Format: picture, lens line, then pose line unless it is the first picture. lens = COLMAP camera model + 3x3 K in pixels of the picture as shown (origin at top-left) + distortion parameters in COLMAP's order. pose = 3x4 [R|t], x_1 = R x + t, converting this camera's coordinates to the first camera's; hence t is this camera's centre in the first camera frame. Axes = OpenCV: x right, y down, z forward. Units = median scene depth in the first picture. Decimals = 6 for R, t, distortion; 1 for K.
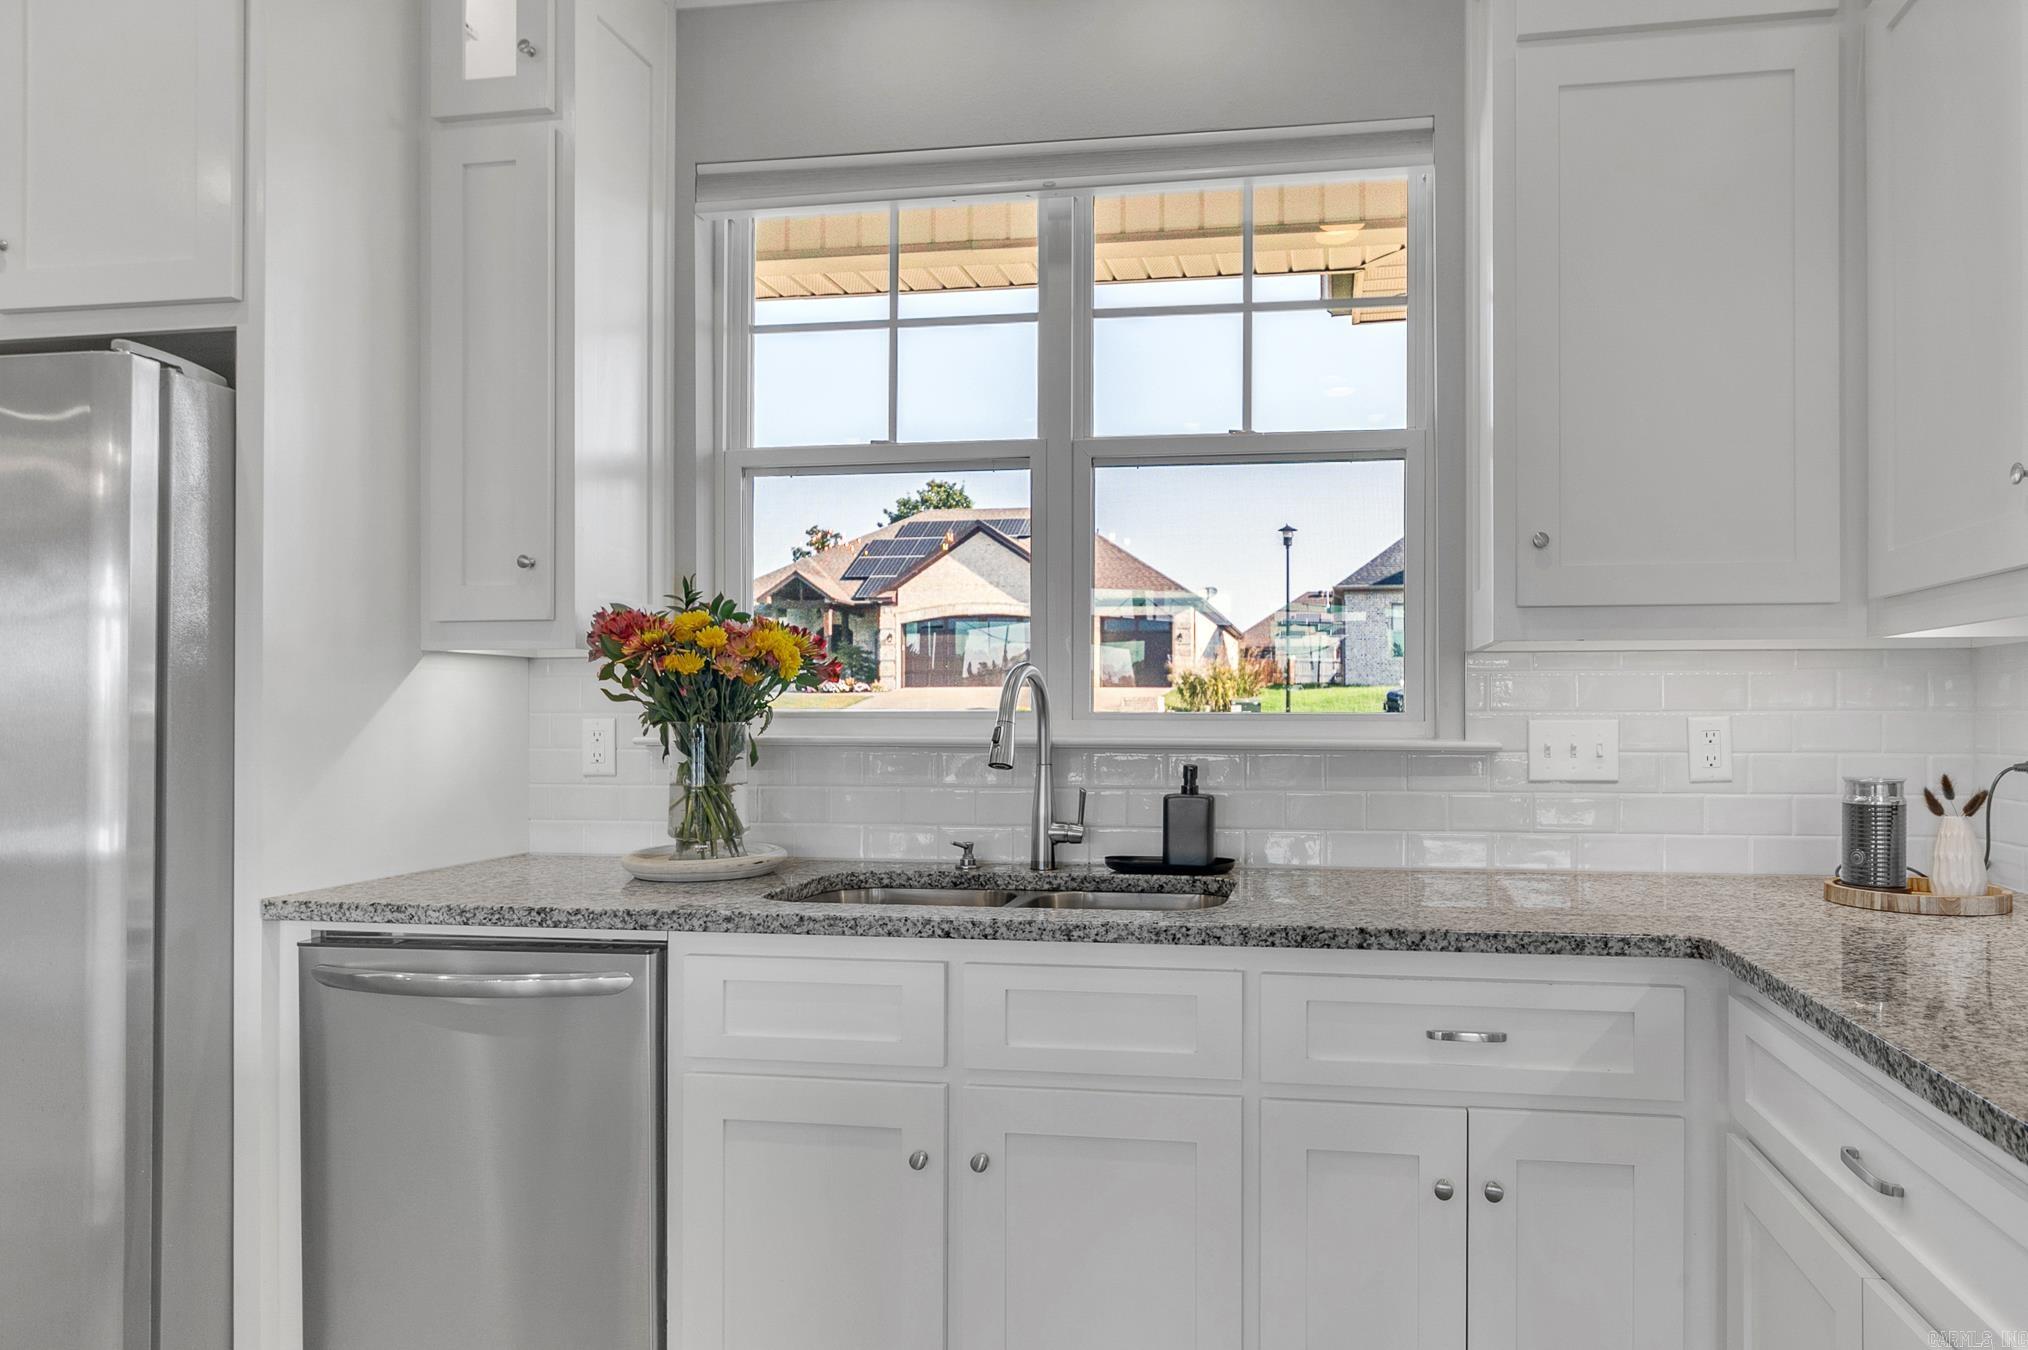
lens RADIAL K [[1189.0, 0, 1158.9], [0, 1189.0, 720.2], [0, 0, 1]] dist [-0.004357, -0.000924]
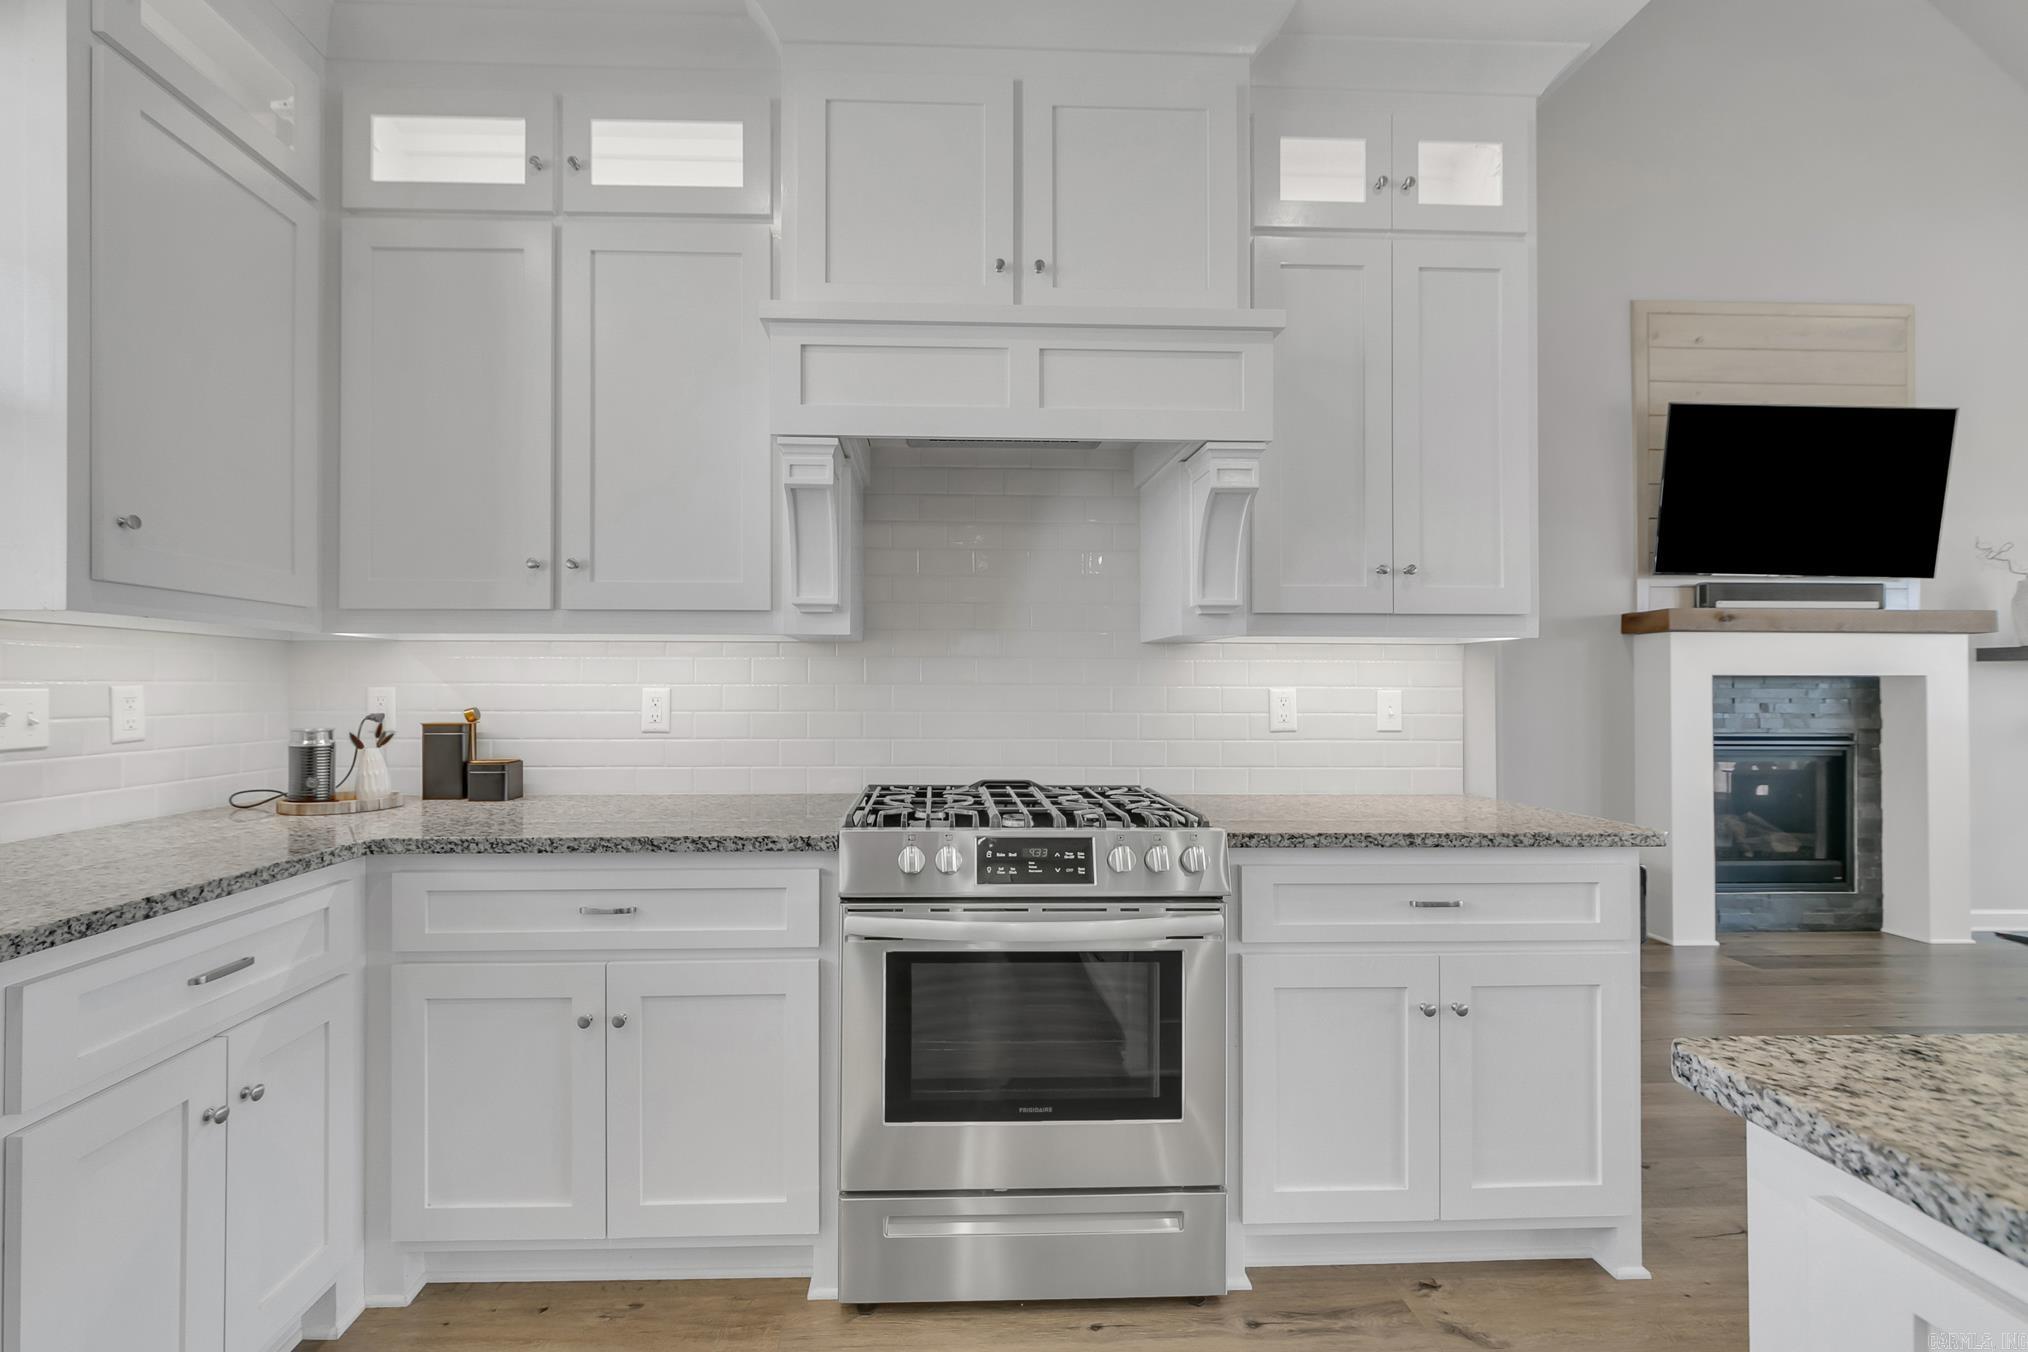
lens RADIAL K [[826.2, 0, 954.2], [0, 826.2, 670.0], [0, 0, 1]] dist [-0.002130, -0.000624]
pose [[-0.173369, 0.024372, 0.984555, -0.474767], [0.000541, 0.999696, -0.024652, 0.001955], [-0.984857, -0.003741, -0.173329, 0.347446]]
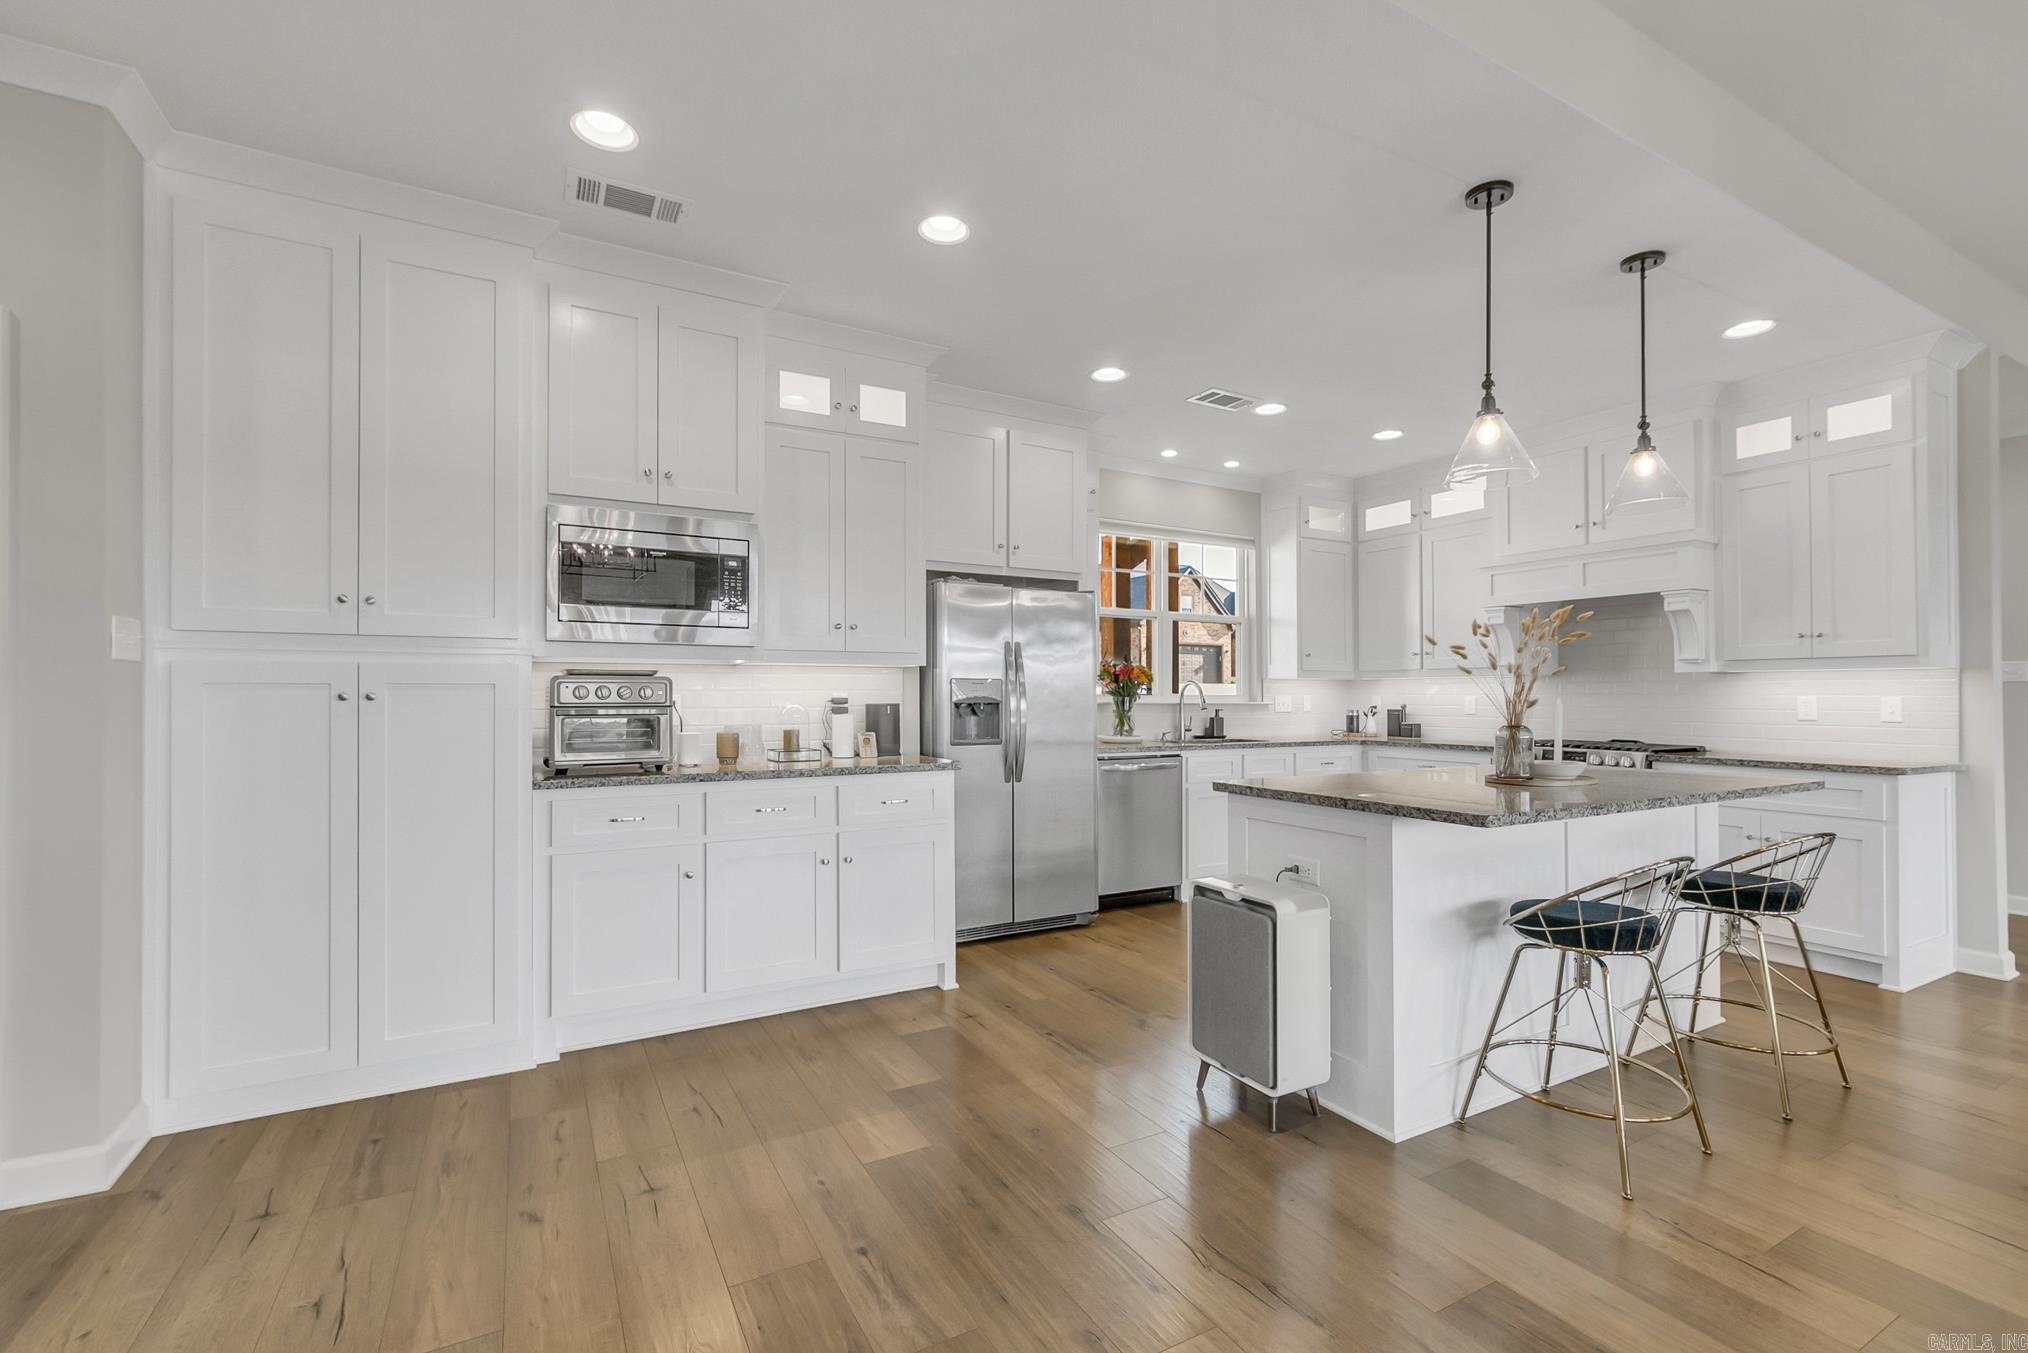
lens RADIAL K [[845.0, 0, 982.3], [0, 845.0, 705.9], [0, 0, 1]] dist [0.003735, -0.000217]
pose [[0.819376, -0.005505, 0.573229, -2.129175], [-0.000569, 0.999946, 0.010417, 0.001563], [-0.573256, -0.008862, 0.819329, -0.741092]]
